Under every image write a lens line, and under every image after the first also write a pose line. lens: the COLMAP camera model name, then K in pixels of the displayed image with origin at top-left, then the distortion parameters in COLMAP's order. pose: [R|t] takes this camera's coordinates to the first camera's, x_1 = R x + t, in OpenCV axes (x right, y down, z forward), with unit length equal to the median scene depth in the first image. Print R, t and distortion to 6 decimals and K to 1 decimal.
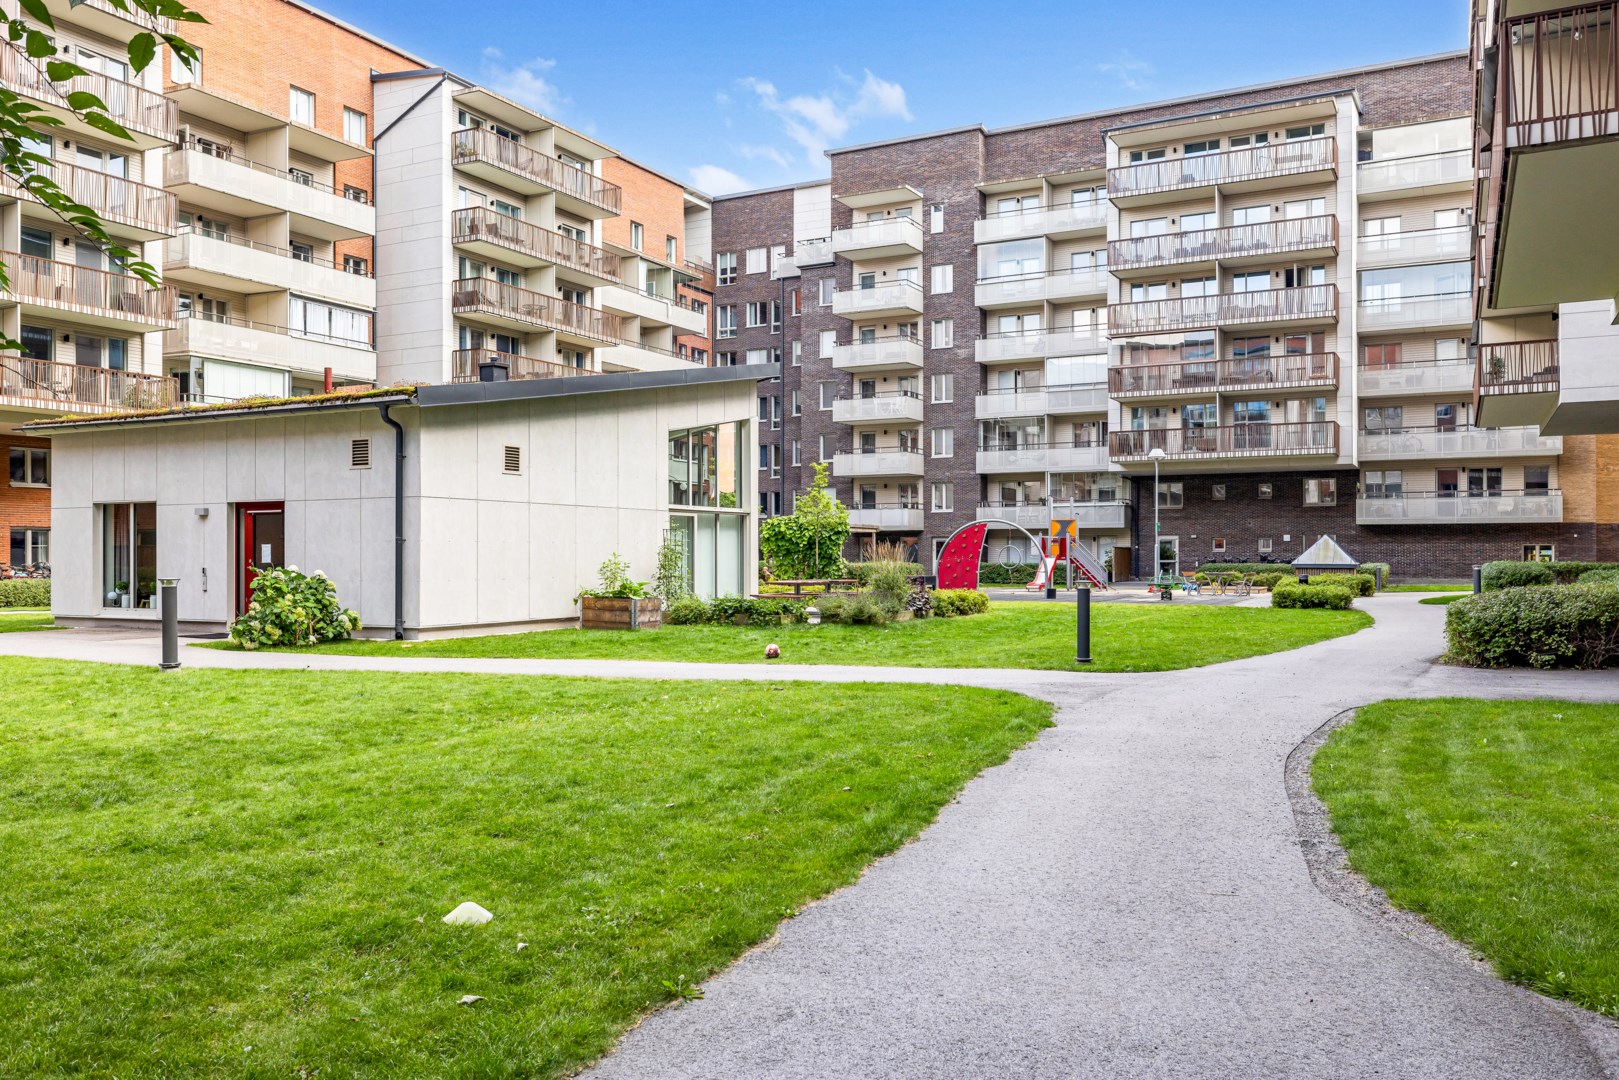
lens RADIAL K [[1224.3, 0, 810.3], [0, 1224.3, 574.5], [0, 0, 1]] dist [-0.001153, -0.001993]
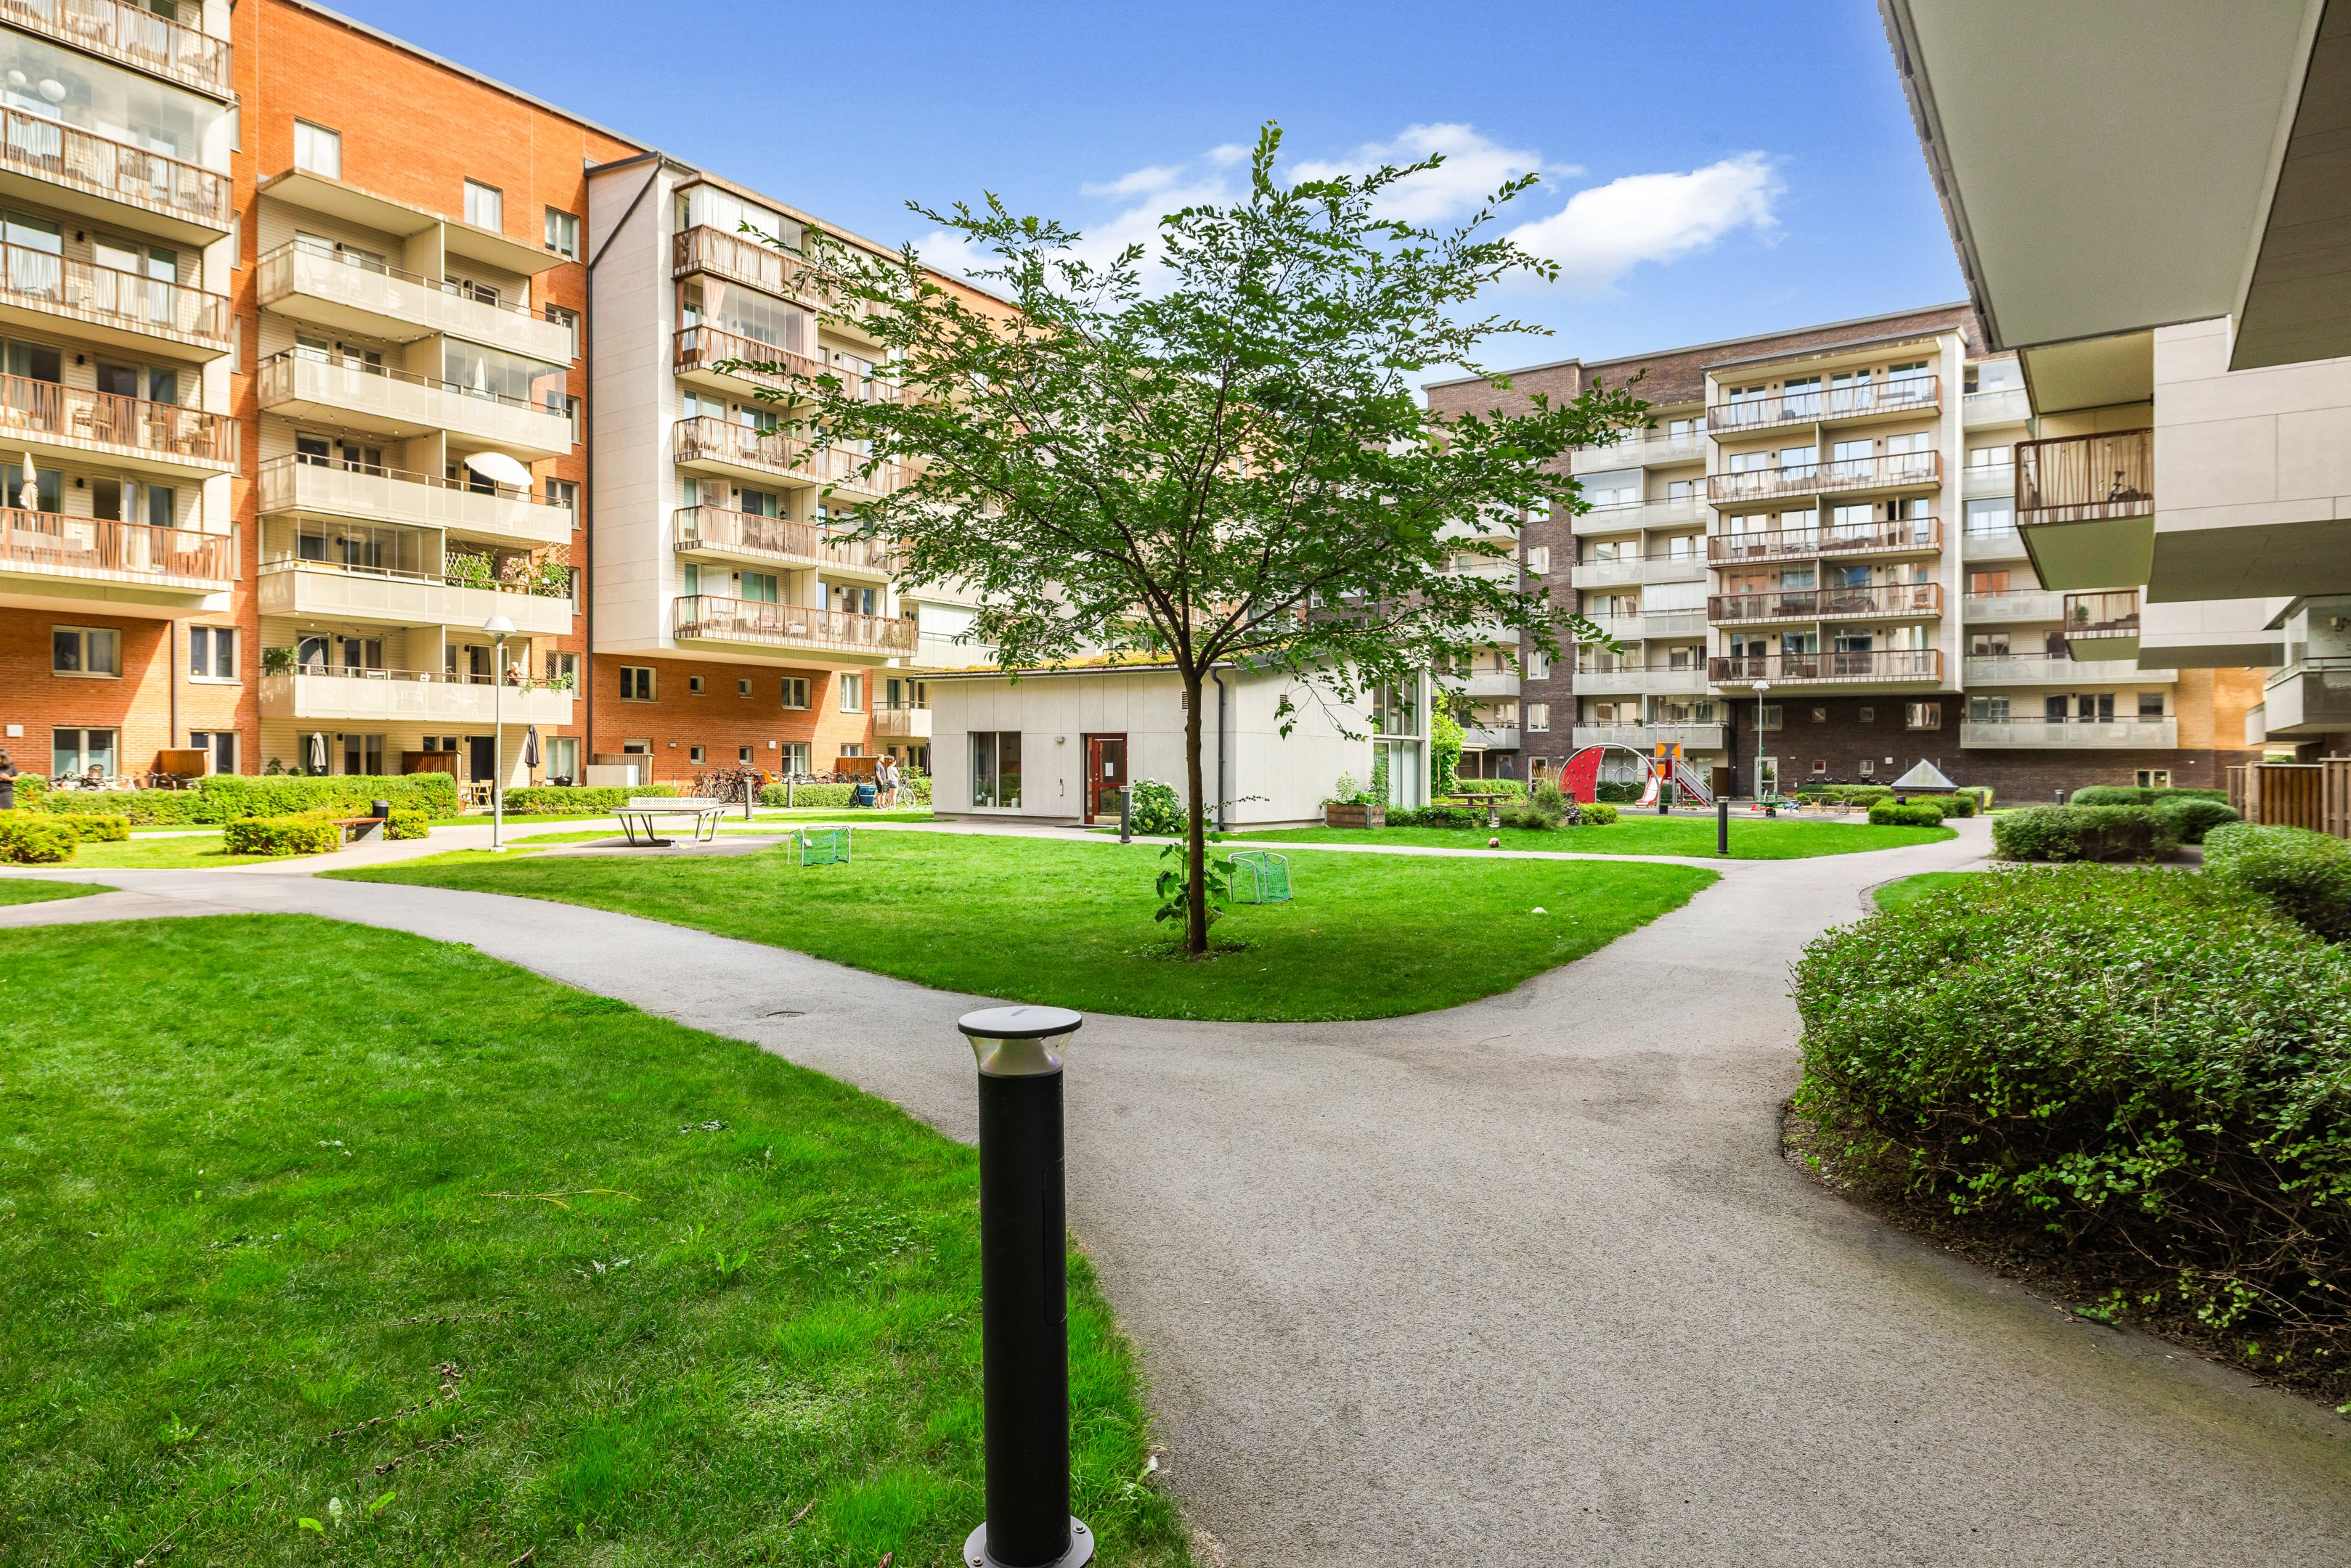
lens RADIAL K [[1343.0, 0, 1152.2], [0, 1343.0, 755.7], [0, 0, 1]] dist [-0.000323, -0.000452]
pose [[0.990507, 0.010733, -0.137046, -0.071158], [-0.014035, 0.999633, -0.023150, 0.000773], [0.136747, 0.024854, 0.990294, -0.207863]]
